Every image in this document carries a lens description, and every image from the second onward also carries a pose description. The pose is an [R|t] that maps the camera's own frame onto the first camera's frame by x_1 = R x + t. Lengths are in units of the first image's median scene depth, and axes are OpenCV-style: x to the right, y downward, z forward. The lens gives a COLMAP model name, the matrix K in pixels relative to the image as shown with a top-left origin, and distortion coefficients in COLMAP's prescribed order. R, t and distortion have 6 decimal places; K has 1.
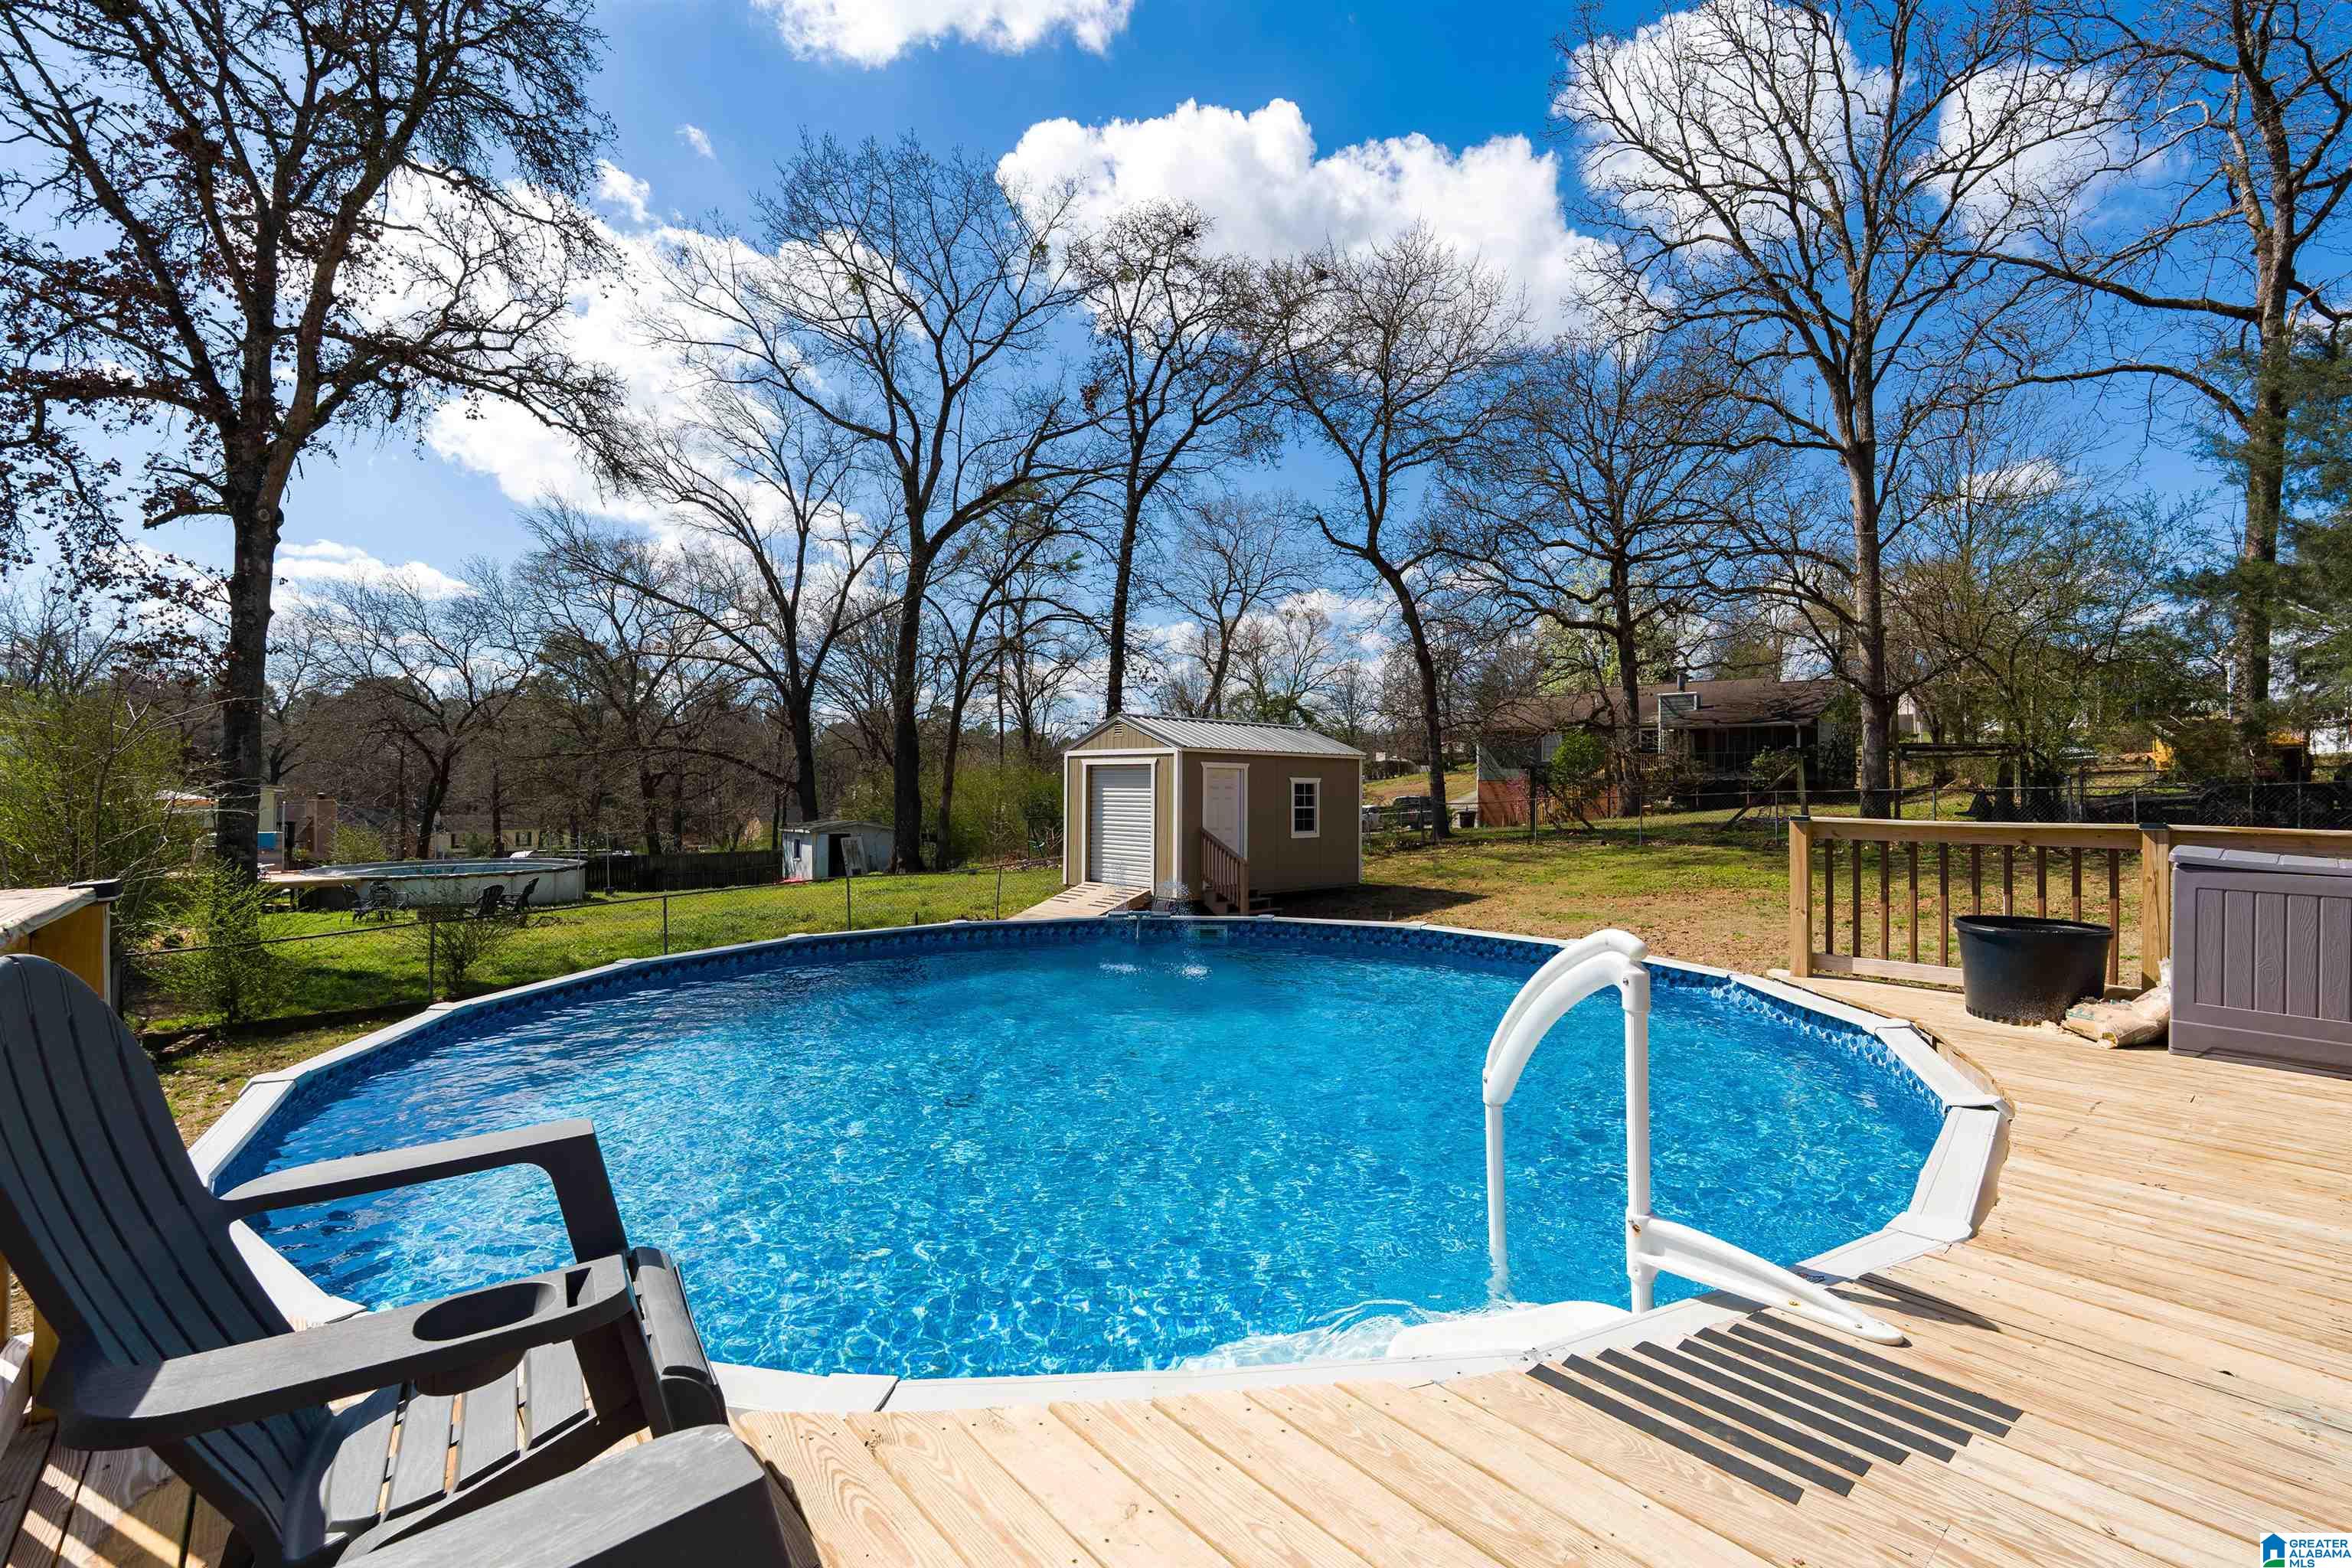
lens RADIAL K [[1039.8, 0, 1176.0], [0, 1039.8, 784.0], [0, 0, 1]] dist [-0.000291, 0.000045]
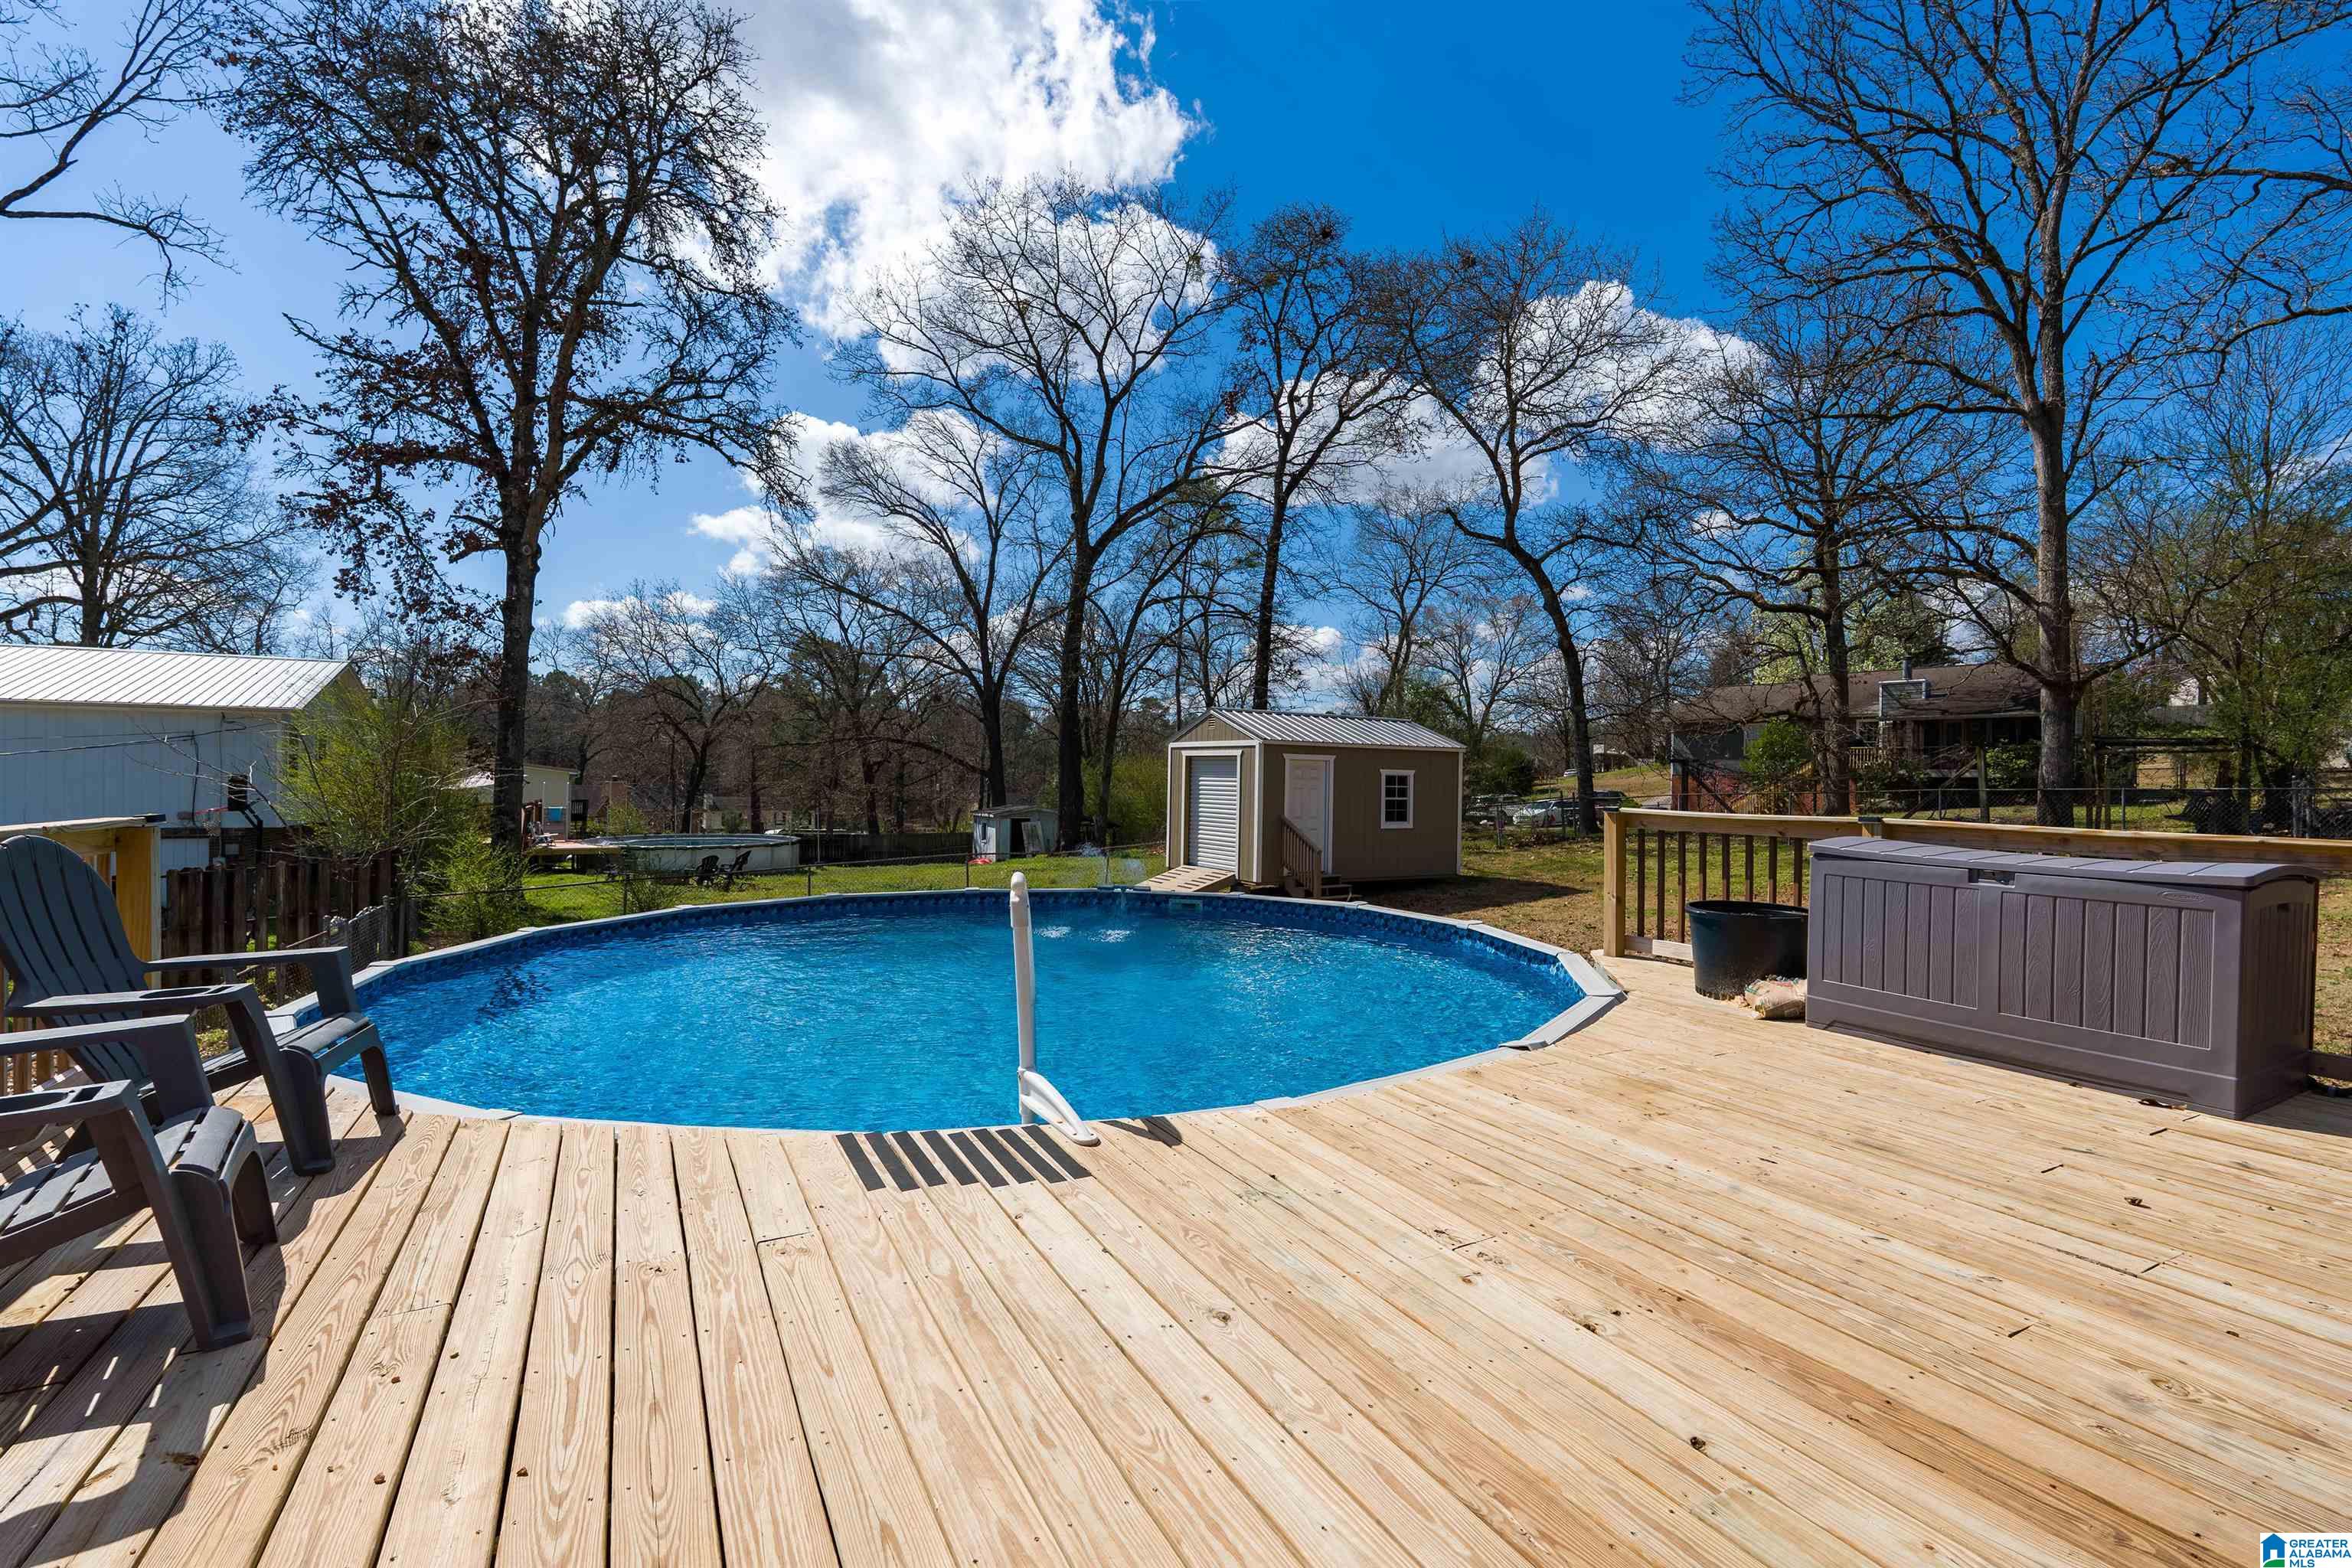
lens RADIAL K [[1041.1, 0, 1176.0], [0, 1041.1, 784.0], [0, 0, 1]] dist [0.001898, 0.000236]
pose [[0.978320, 0.011217, -0.206796, 0.112915], [-0.009339, 0.999906, 0.010052, -0.000270], [0.206889, -0.007903, 0.978332, -0.045245]]
